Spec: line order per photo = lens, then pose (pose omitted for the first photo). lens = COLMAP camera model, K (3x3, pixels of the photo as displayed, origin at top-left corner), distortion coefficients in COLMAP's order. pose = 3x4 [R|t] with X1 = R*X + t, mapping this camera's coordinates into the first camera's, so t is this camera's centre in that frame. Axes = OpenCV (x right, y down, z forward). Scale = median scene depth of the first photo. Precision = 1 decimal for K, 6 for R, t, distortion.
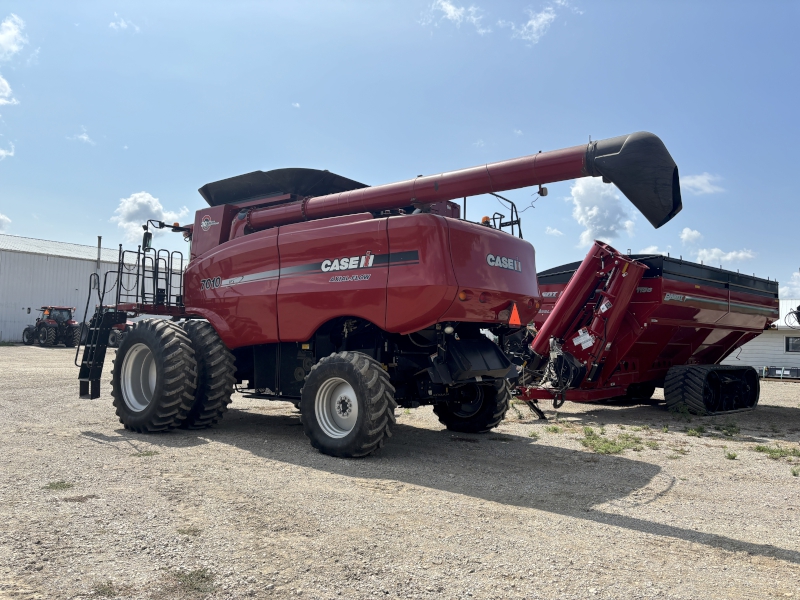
lens RADIAL K [[624.4, 0, 396.0], [0, 624.4, 298.8], [0, 0, 1]] dist [0.038807, -0.006664]
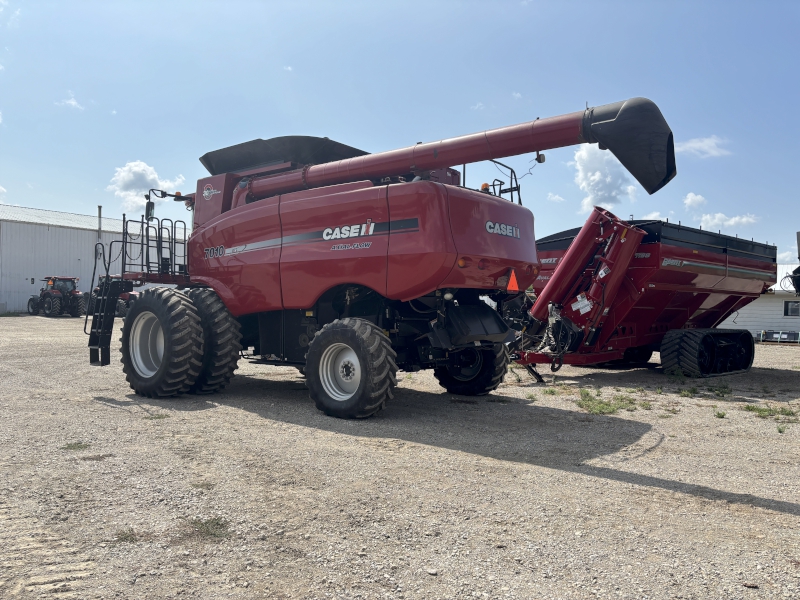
lens RADIAL K [[624.4, 0, 401.8], [0, 624.4, 313.6], [0, 0, 1]] dist [0.038807, -0.006664]
pose [[0.999958, -0.008225, 0.003929, 0.003847], [0.007911, 0.997214, 0.074169, 0.001685], [-0.004528, -0.074134, 0.997238, -0.023132]]
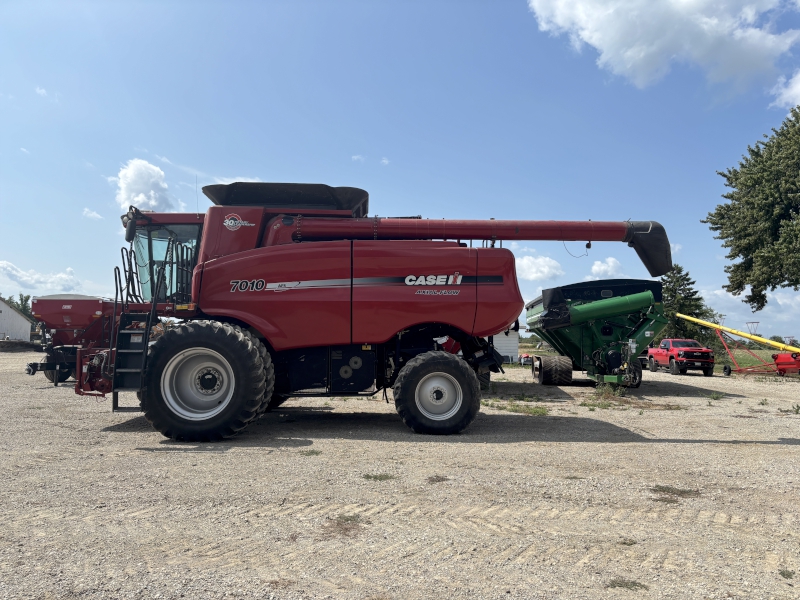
lens RADIAL K [[624.4, 0, 418.5], [0, 624.4, 309.2], [0, 0, 1]] dist [0.038807, -0.006664]
pose [[0.722932, 0.016733, 0.690716, -0.928940], [-0.037988, 0.999157, 0.015554, -0.016697], [-0.689874, -0.037484, 0.722958, 0.126484]]
